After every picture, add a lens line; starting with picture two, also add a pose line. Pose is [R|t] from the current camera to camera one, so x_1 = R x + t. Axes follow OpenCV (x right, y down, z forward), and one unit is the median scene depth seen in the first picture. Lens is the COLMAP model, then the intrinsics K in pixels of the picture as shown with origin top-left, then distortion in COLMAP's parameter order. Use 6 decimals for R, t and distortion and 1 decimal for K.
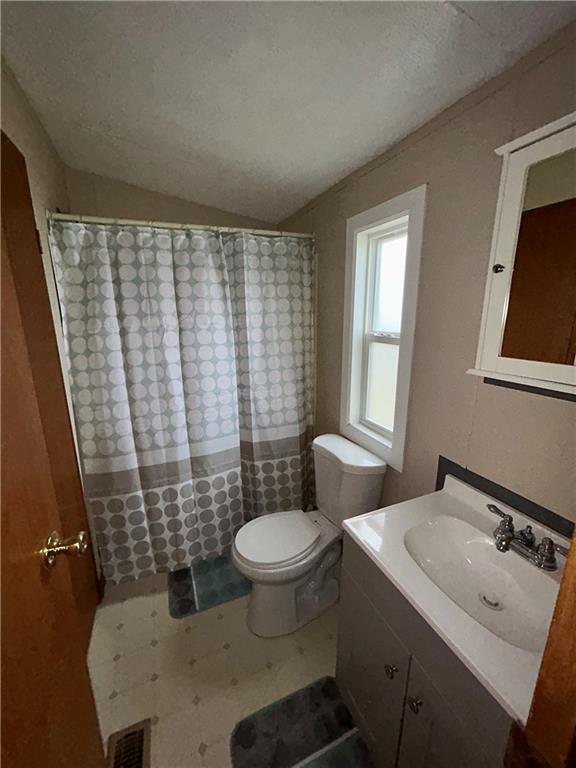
lens RADIAL K [[308.6, 0, 288.0], [0, 308.6, 383.2], [0, 0, 1]] dist [0.000027, 0.000010]
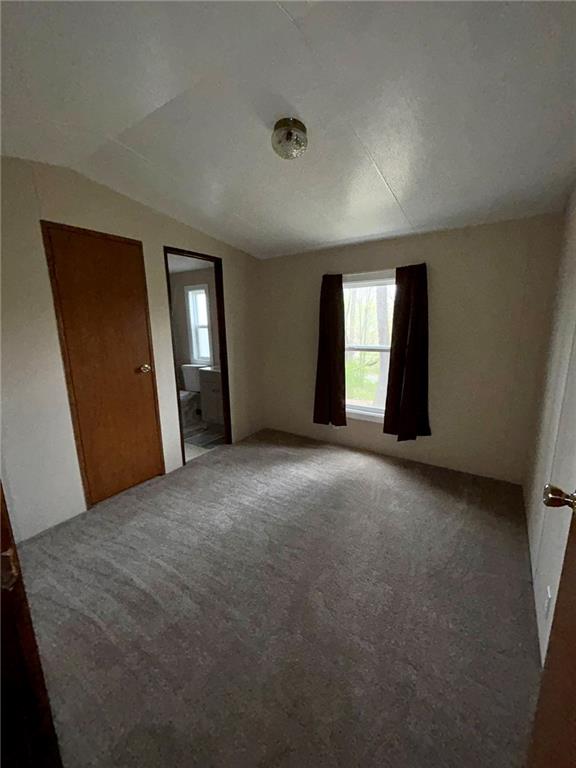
lens RADIAL K [[308.6, 0, 288.5], [0, 308.6, 385.1], [0, 0, 1]] dist [0.000027, 0.000010]
pose [[0.847253, -0.114822, 0.518631, -0.608331], [0.134812, 0.990871, -0.000859, 0.536325], [-0.513798, 0.070646, 0.854998, -1.979786]]
